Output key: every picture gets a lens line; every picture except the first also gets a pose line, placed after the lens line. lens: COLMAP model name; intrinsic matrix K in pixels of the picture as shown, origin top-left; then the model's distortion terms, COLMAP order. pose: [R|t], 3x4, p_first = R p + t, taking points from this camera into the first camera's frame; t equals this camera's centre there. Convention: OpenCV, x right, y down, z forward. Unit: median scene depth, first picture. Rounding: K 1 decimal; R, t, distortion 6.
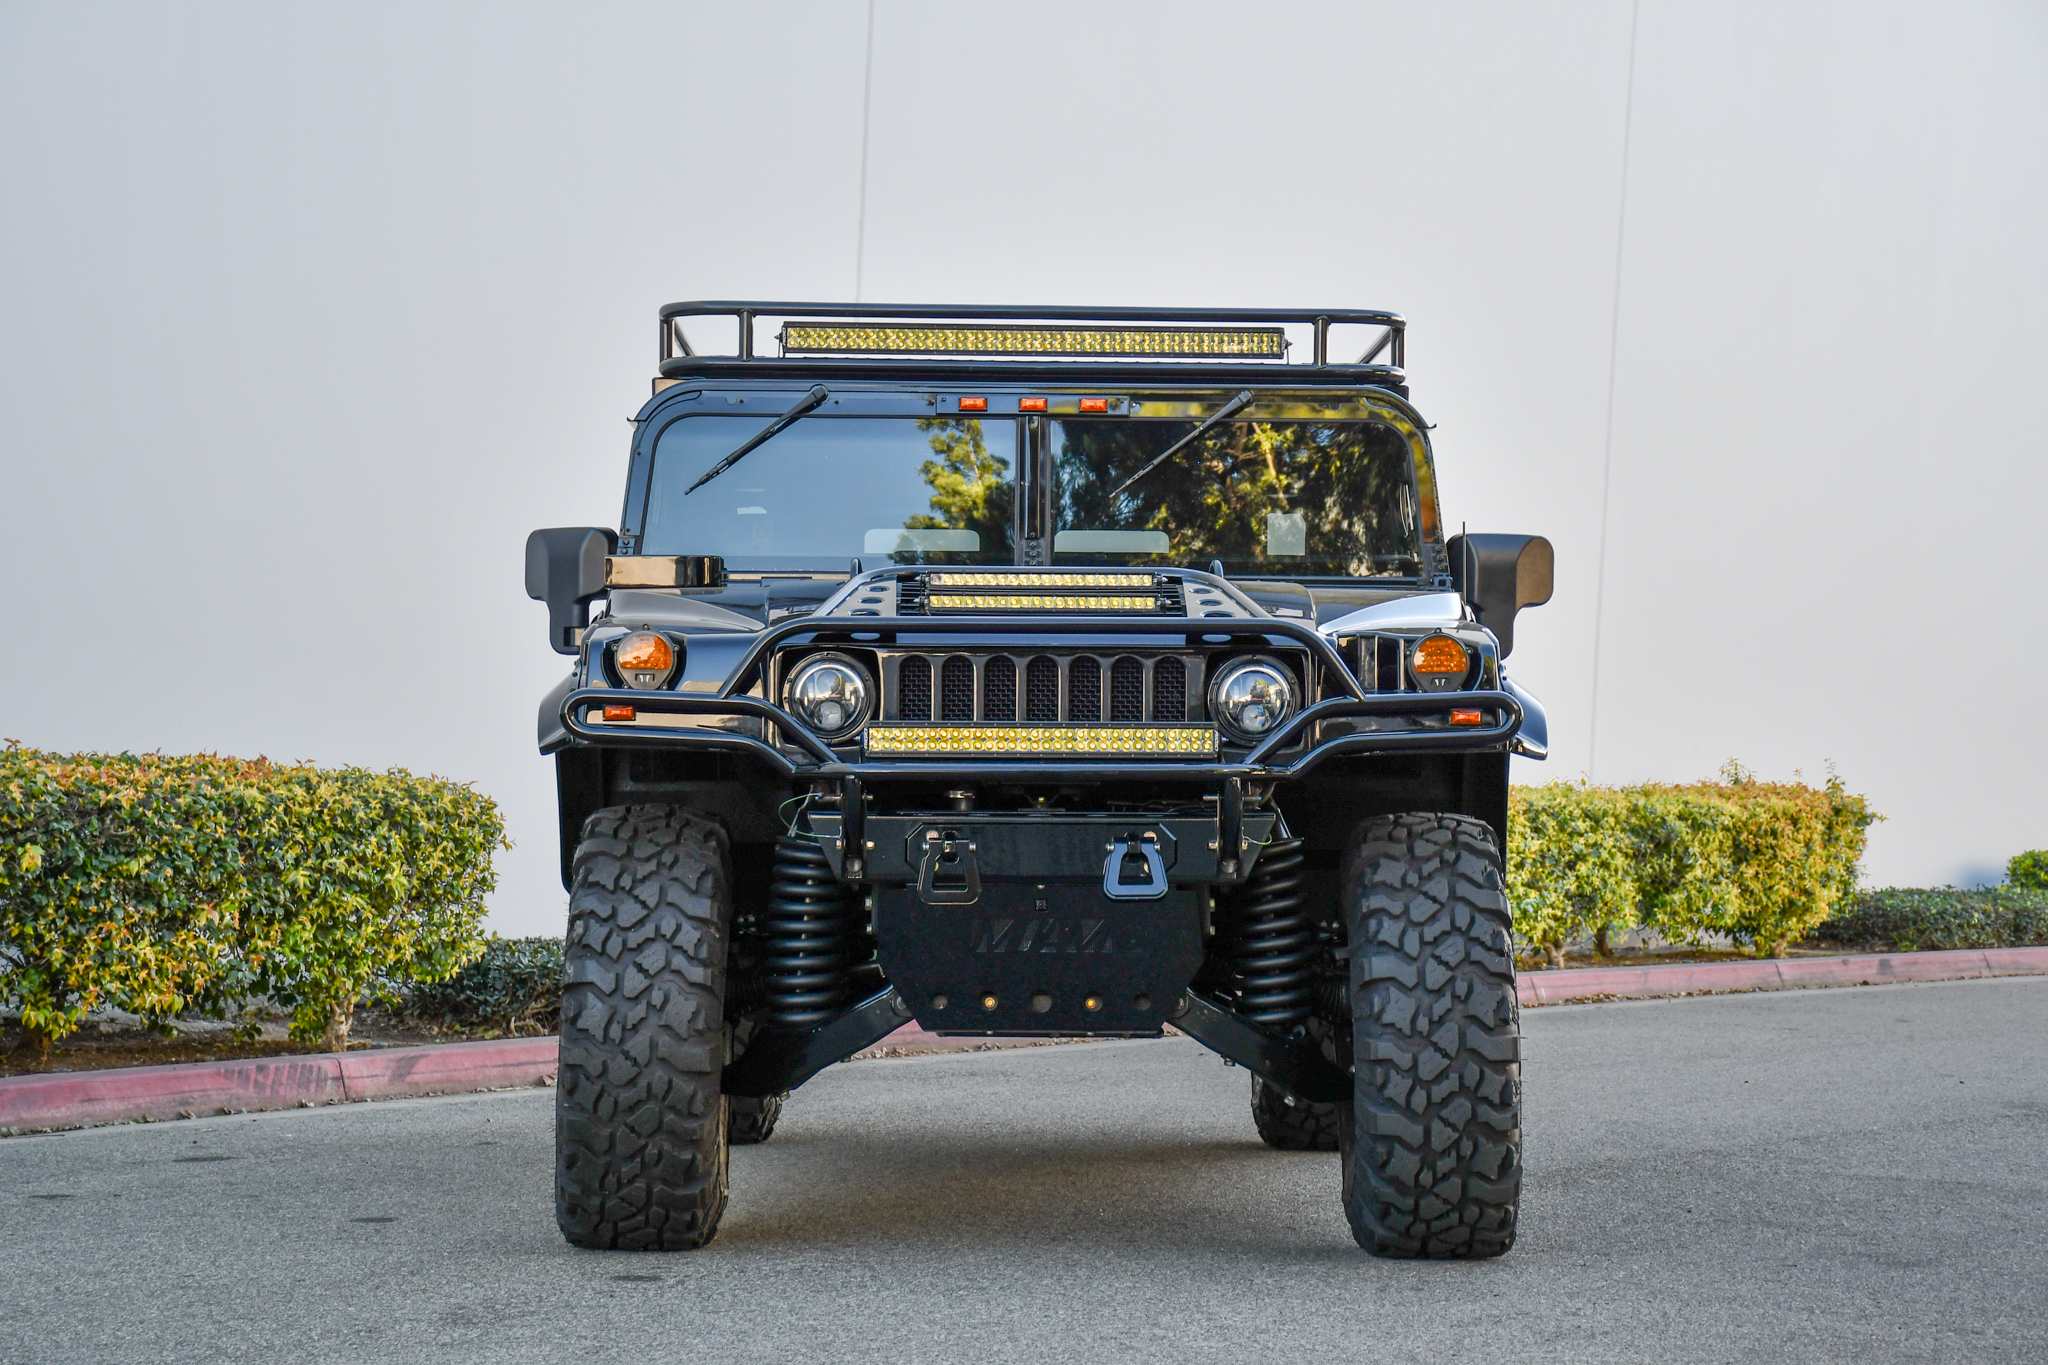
lens RADIAL K [[4873.8, 0, 1016.8], [0, 4873.8, 681.7], [0, 0, 1]] dist [0.563893, 0.000000]
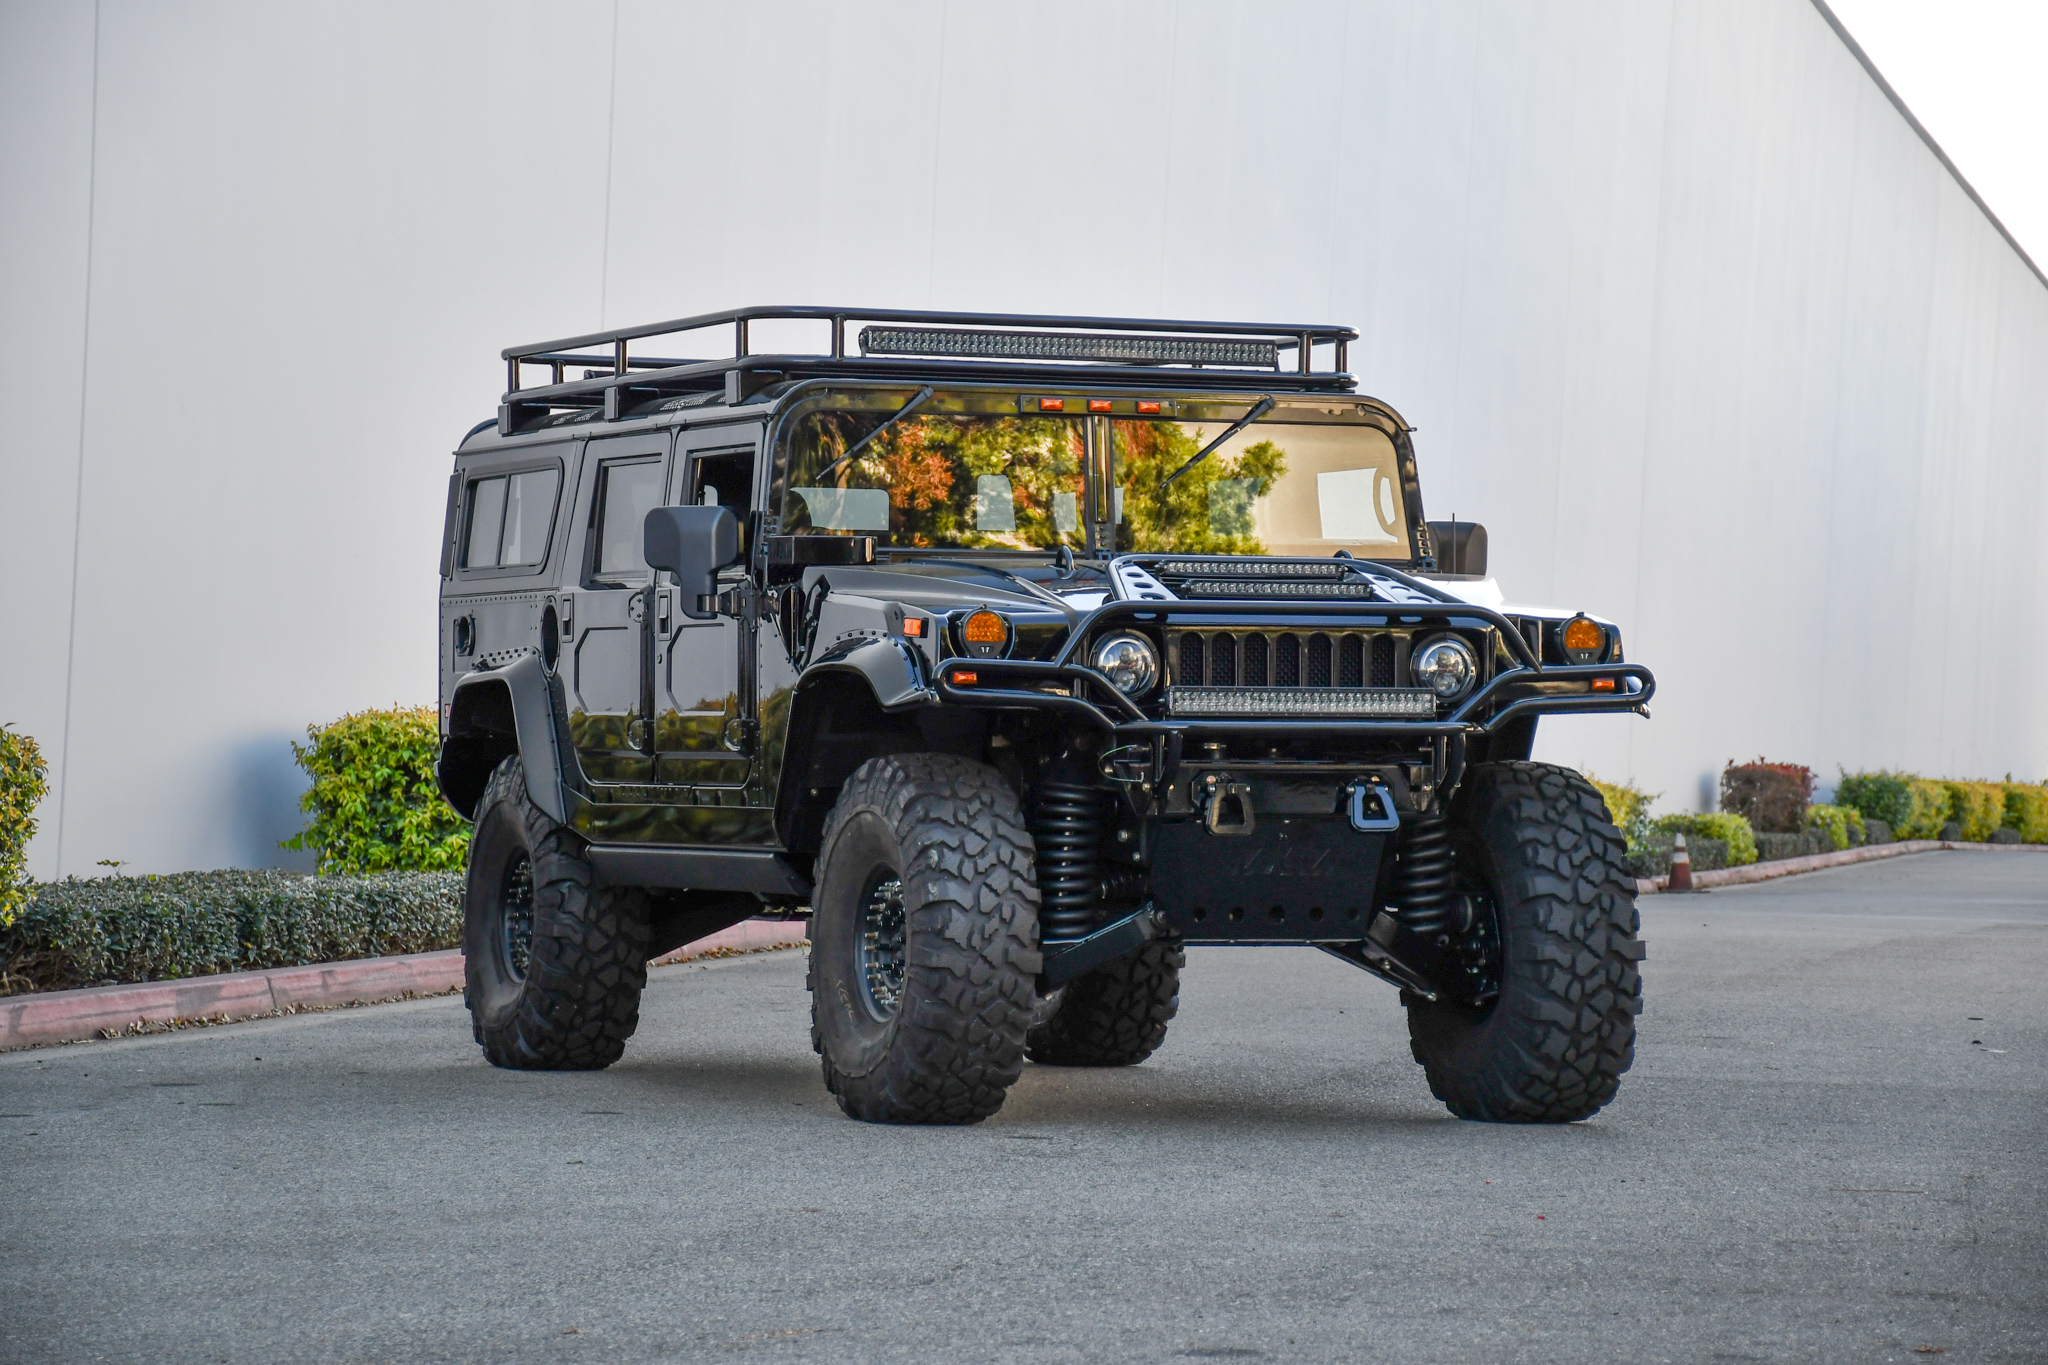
lens RADIAL K [[7446.6, 0, 1021.4], [0, 7446.6, 687.5], [0, 0, 1]] dist [1.582337, 0.000000]
pose [[0.931318, 0.003715, 0.364188, -0.740897], [-0.011375, 0.999757, 0.018890, -0.026351], [-0.364029, -0.021735, 0.931134, -0.721272]]
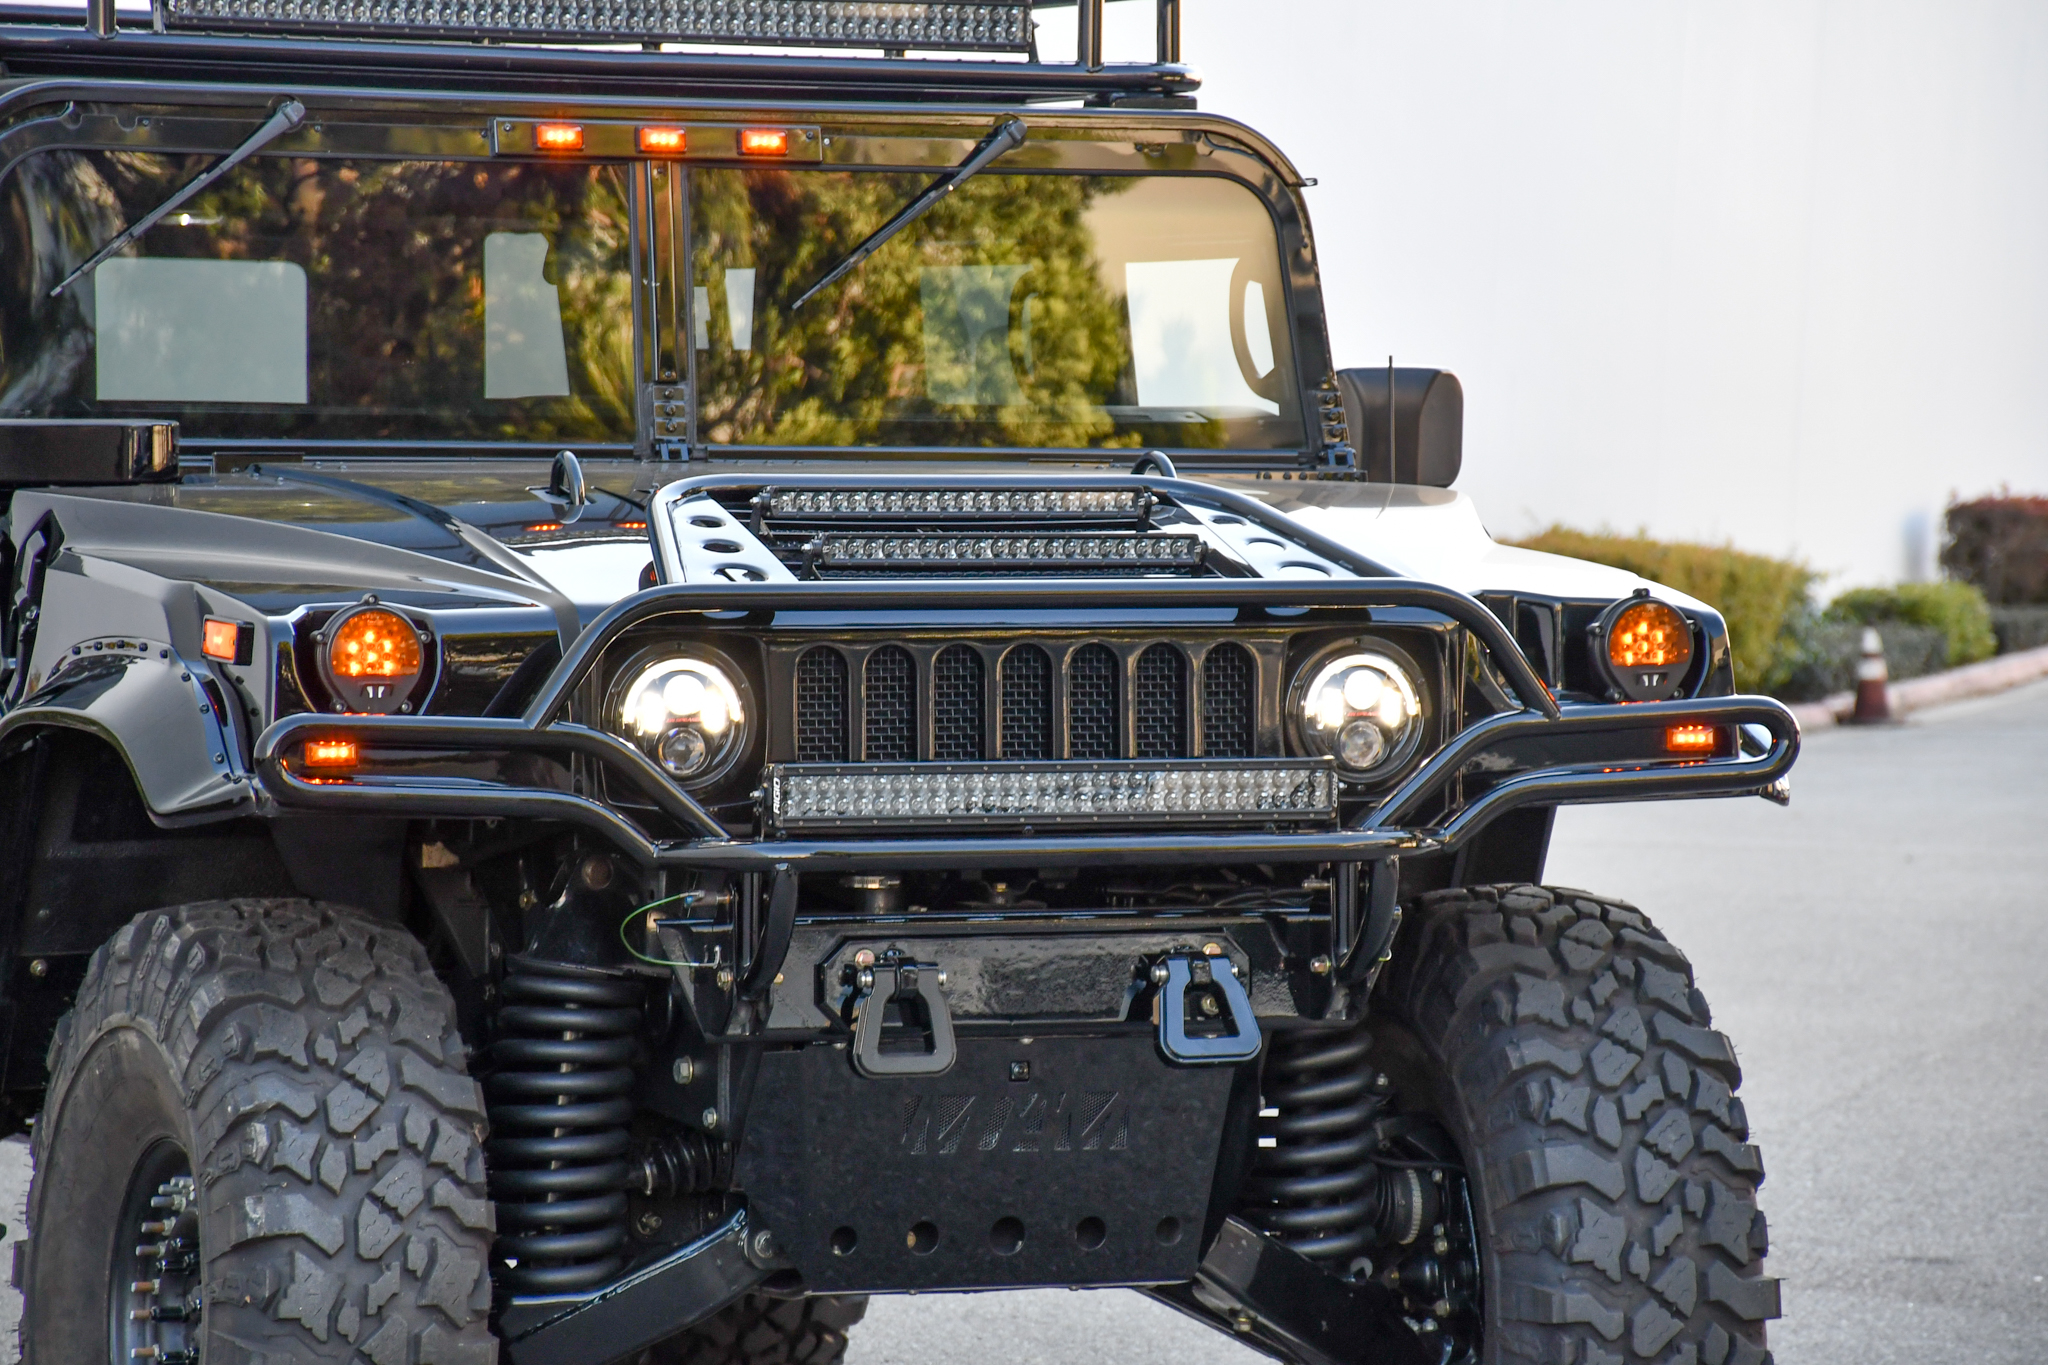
lens RADIAL K [[10851.1, 0, 1020.8], [0, 10851.1, 664.3], [0, 0, 1]] dist [2.507389, 0.000000]
pose [[0.927827, -0.011056, 0.372846, -0.480550], [-0.009013, 0.998604, 0.052039, -0.070646], [-0.372901, -0.051644, 0.926433, -0.202144]]
